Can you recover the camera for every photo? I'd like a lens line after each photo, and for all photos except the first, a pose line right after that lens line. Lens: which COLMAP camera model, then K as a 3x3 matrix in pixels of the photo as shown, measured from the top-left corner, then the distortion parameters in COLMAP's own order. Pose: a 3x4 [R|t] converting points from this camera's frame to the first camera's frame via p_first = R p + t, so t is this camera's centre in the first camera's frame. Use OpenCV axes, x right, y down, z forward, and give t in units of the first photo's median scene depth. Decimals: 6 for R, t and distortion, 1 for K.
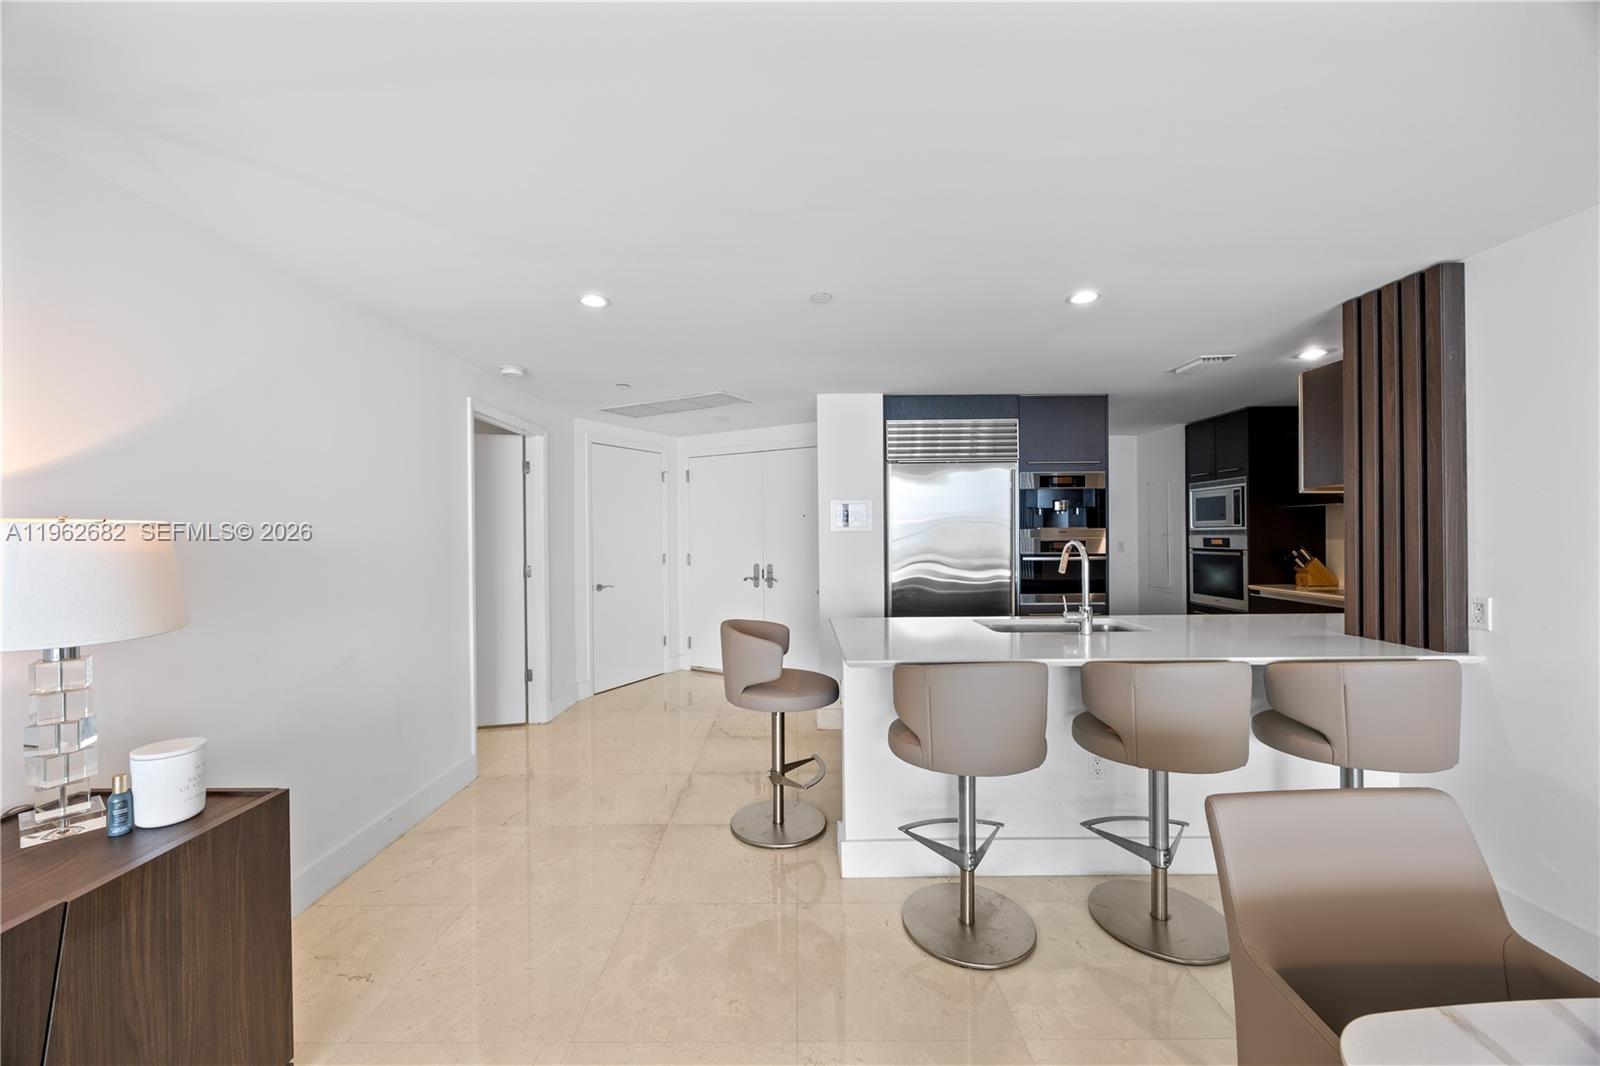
lens RADIAL K [[611.3, 0, 794.0], [0, 611.3, 534.3], [0, 0, 1]] dist [0.000007, -0.000279]
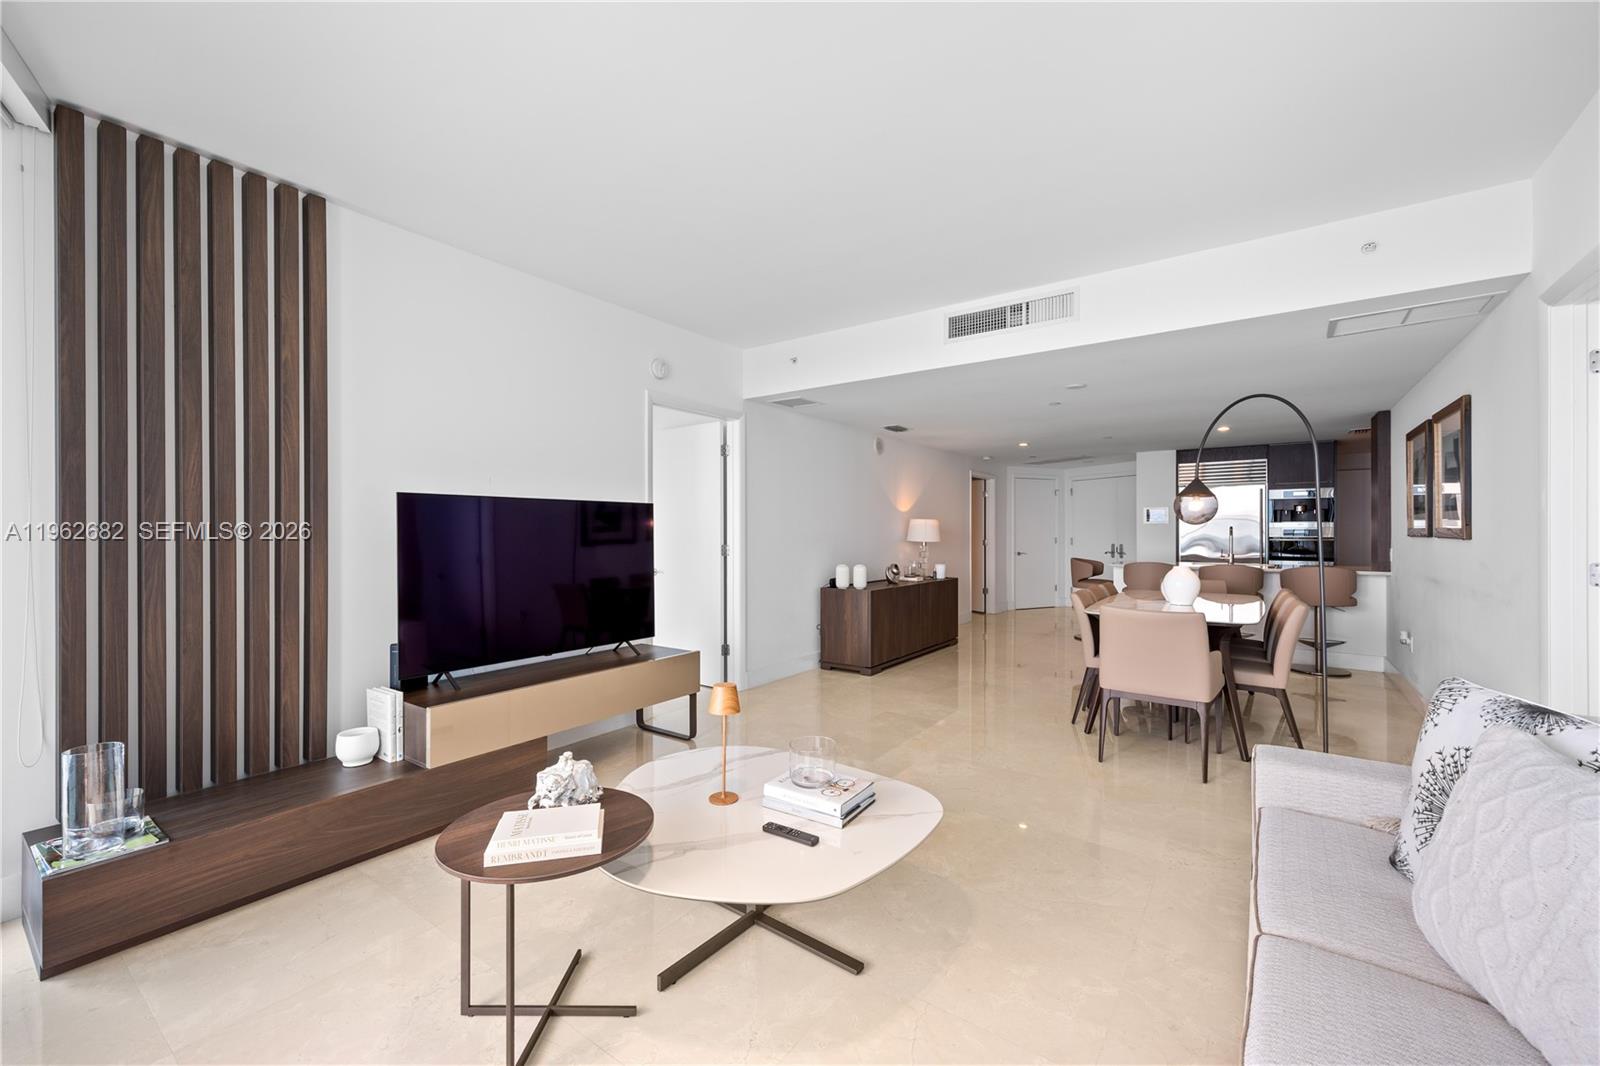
lens RADIAL K [[612.4, 0, 808.5], [0, 612.4, 532.4], [0, 0, 1]] dist [-0.000199, -0.000048]
pose [[0.816513, 0.006853, -0.577286, 0.270178], [-0.006657, 0.999975, 0.002455, 0.021841], [0.577288, 0.001838, 0.816538, -1.021776]]
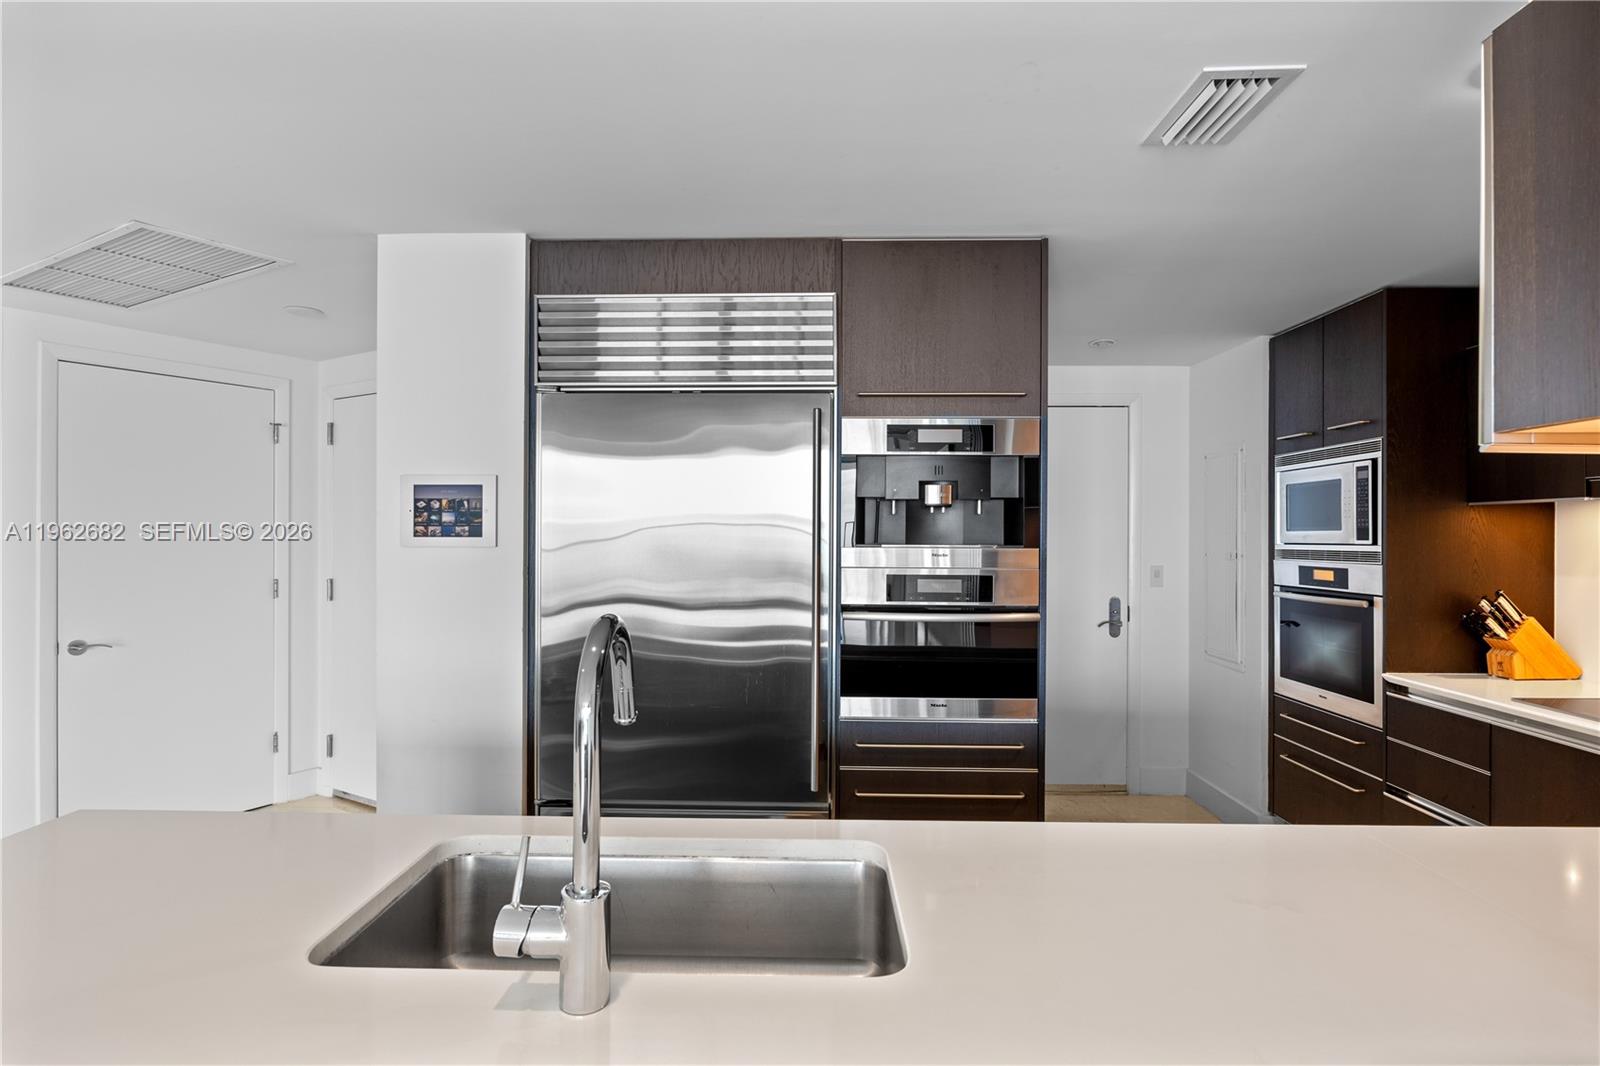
lens RADIAL K [[818.7, 0, 800.0], [0, 818.7, 533.0], [0, 0, 1]] dist [-0.004771, -0.001850]
pose [[0.999539, 0.013250, -0.027333, 0.314397], [-0.013333, 0.999907, -0.002850, -0.014368], [0.027292, 0.003213, 0.999622, 0.366795]]
